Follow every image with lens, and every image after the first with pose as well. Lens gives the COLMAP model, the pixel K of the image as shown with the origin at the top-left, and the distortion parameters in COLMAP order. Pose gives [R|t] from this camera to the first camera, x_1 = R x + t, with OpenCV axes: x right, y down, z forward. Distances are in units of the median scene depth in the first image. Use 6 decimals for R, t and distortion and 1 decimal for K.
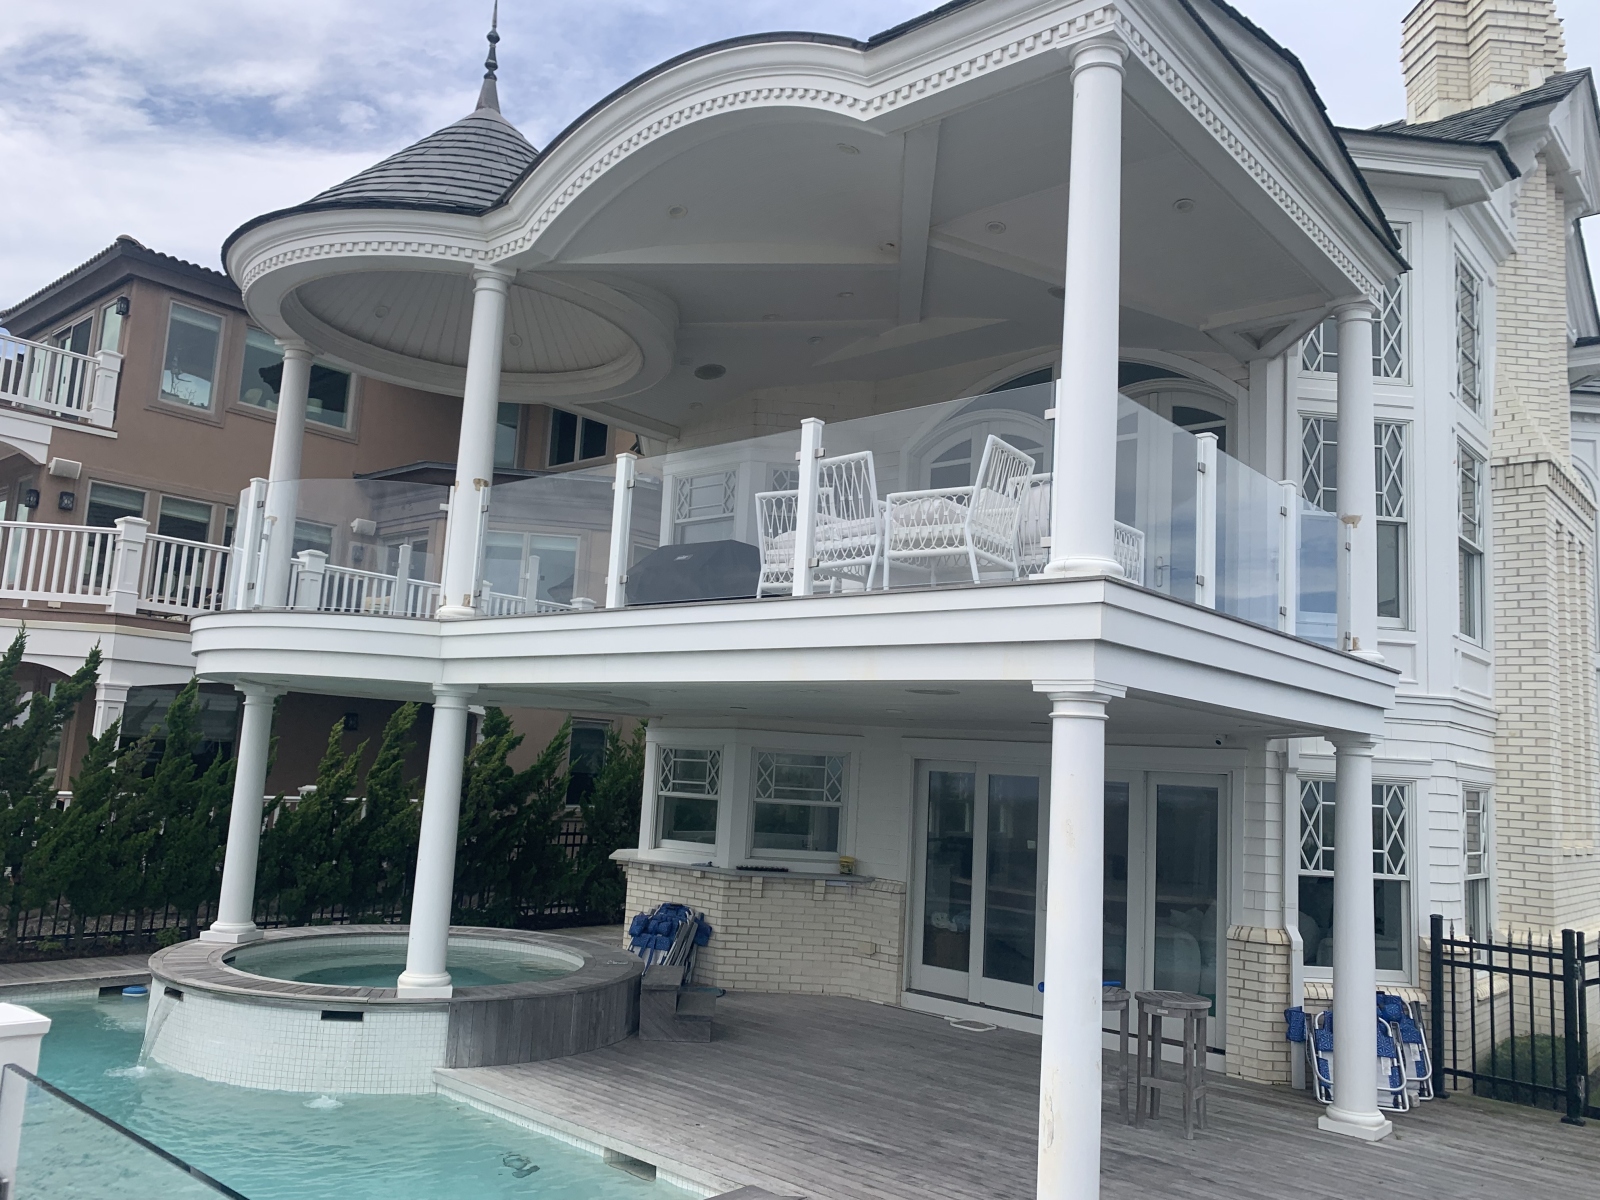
lens RADIAL K [[1224.0, 0, 807.1], [0, 1224.0, 604.3], [0, 0, 1]] dist [0.004965, -0.004151]
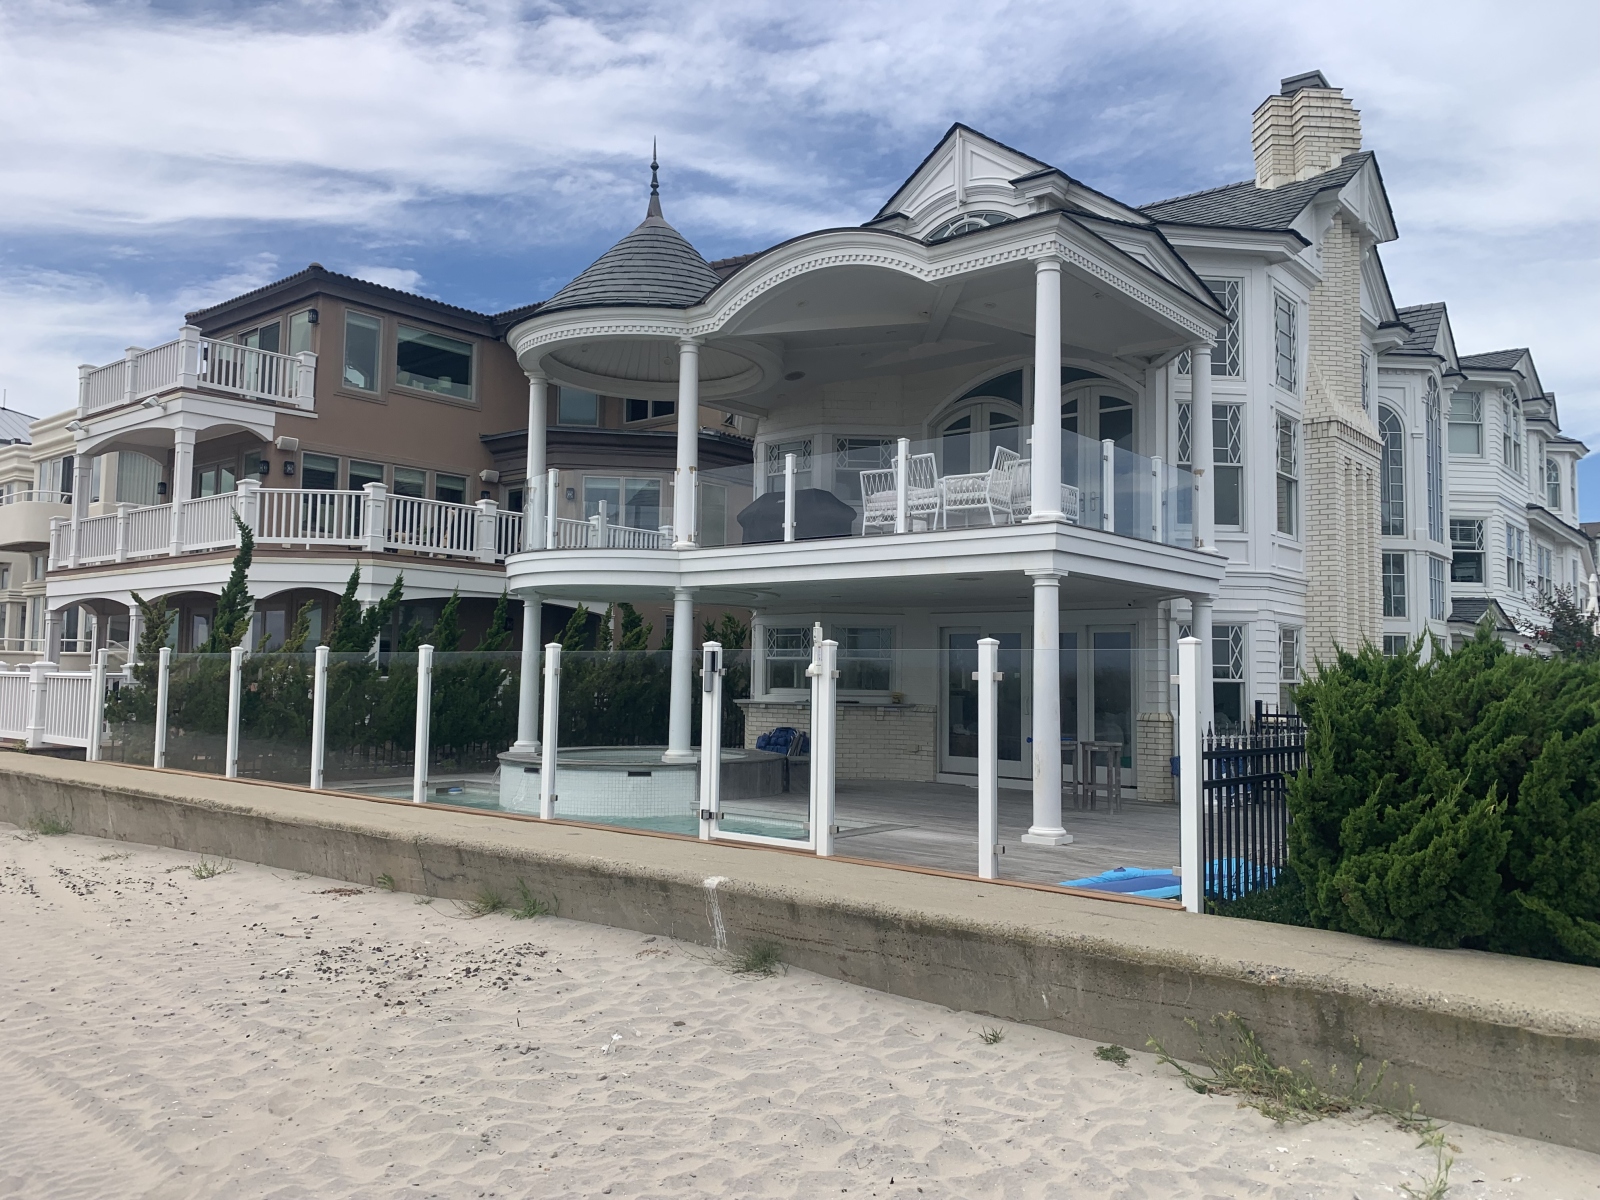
lens RADIAL K [[1224.0, 0, 798.0], [0, 1224.0, 592.8], [0, 0, 1]] dist [0.004965, -0.004151]
pose [[0.999001, -0.039503, 0.020876, -0.141585], [0.037996, 0.996946, 0.068226, -0.032306], [-0.023507, -0.067365, 0.997451, -0.619363]]
